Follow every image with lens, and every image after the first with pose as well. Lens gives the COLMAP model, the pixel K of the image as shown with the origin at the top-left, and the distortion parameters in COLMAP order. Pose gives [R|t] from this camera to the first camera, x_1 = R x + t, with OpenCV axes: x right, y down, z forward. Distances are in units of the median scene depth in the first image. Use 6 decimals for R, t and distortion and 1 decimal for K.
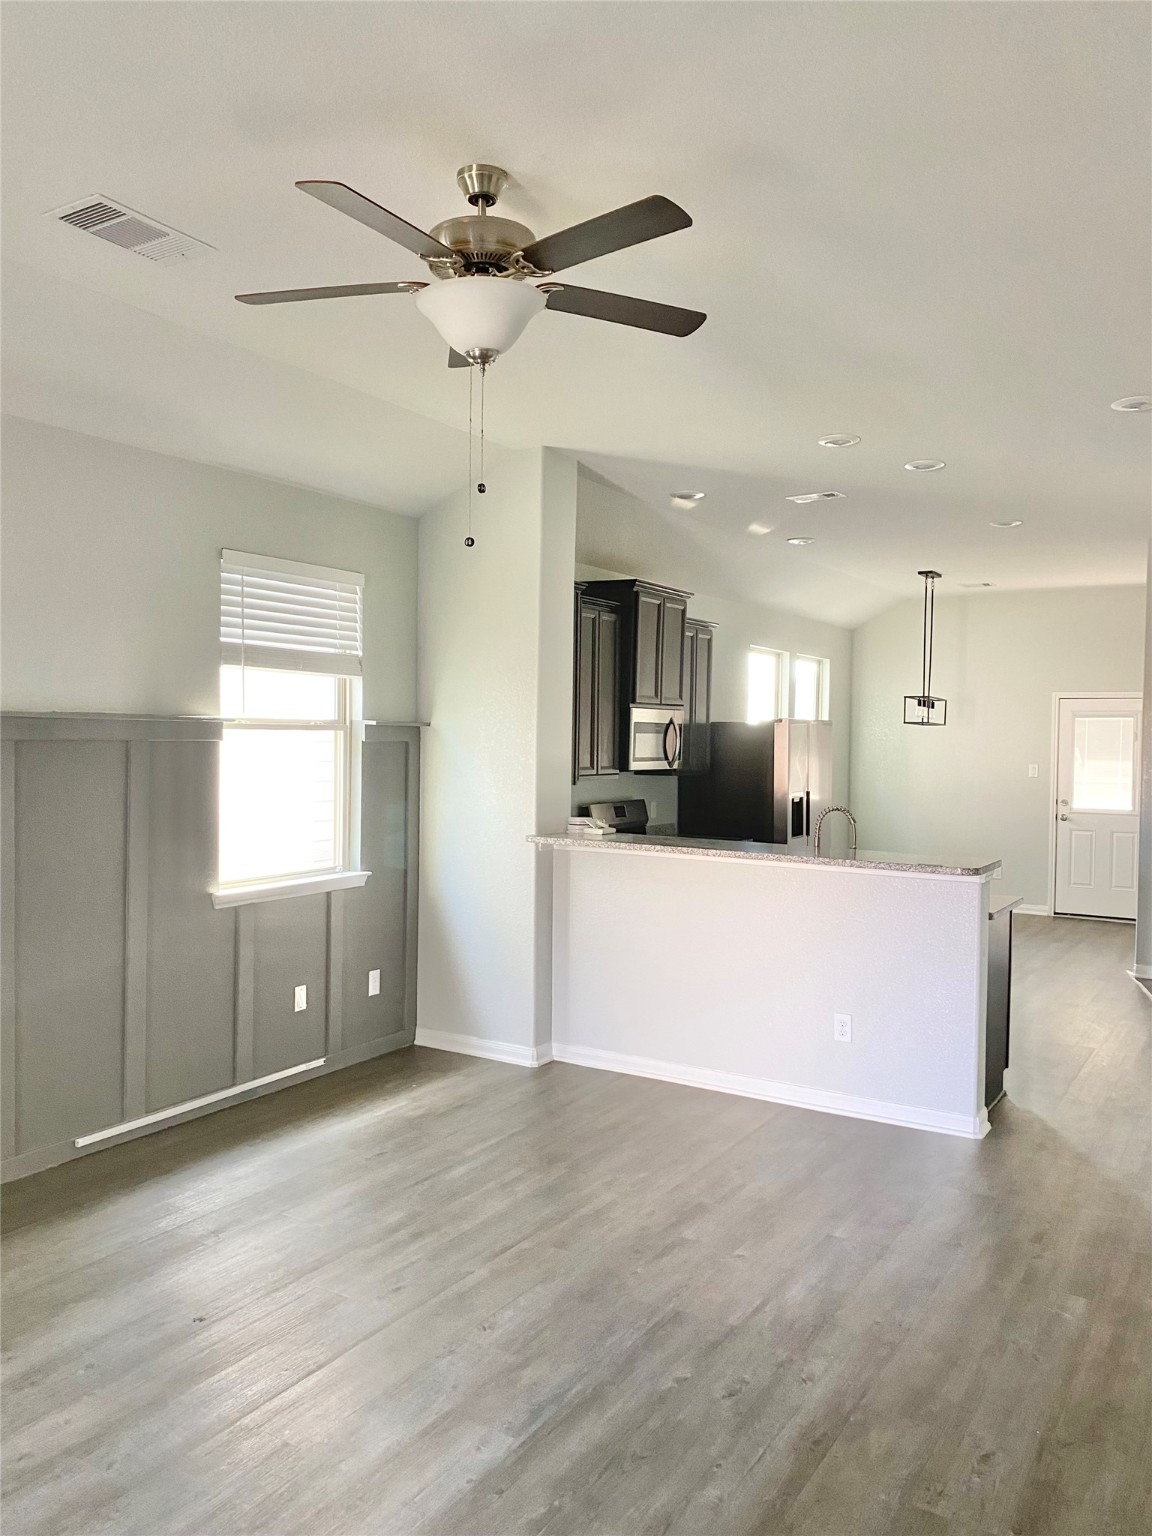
lens RADIAL K [[1183.7, 0, 576.0], [0, 1183.7, 768.0], [0, 0, 1]] dist [0.017759, -0.027800]
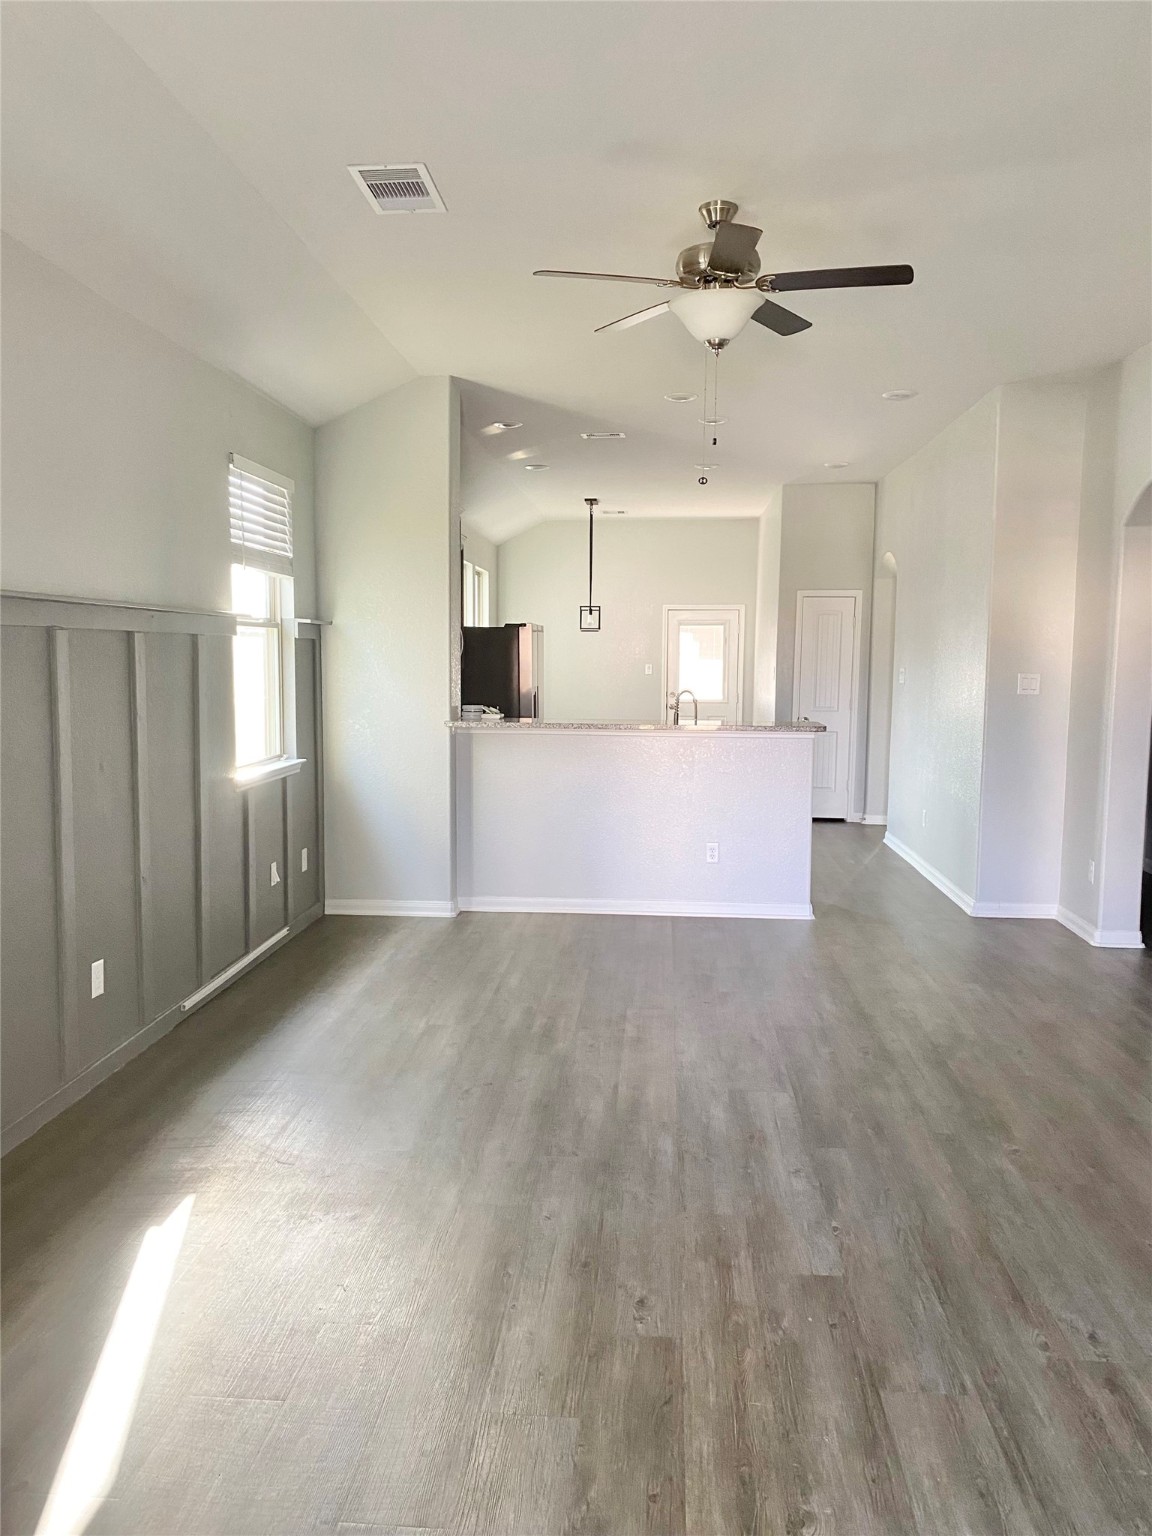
lens RADIAL K [[1183.7, 0, 576.0], [0, 1183.7, 768.0], [0, 0, 1]] dist [0.017759, -0.027800]
pose [[0.888074, -0.050269, 0.456945, -0.472565], [0.017044, 0.996920, 0.076546, 0.017832], [-0.459385, -0.060190, 0.886195, -0.090252]]
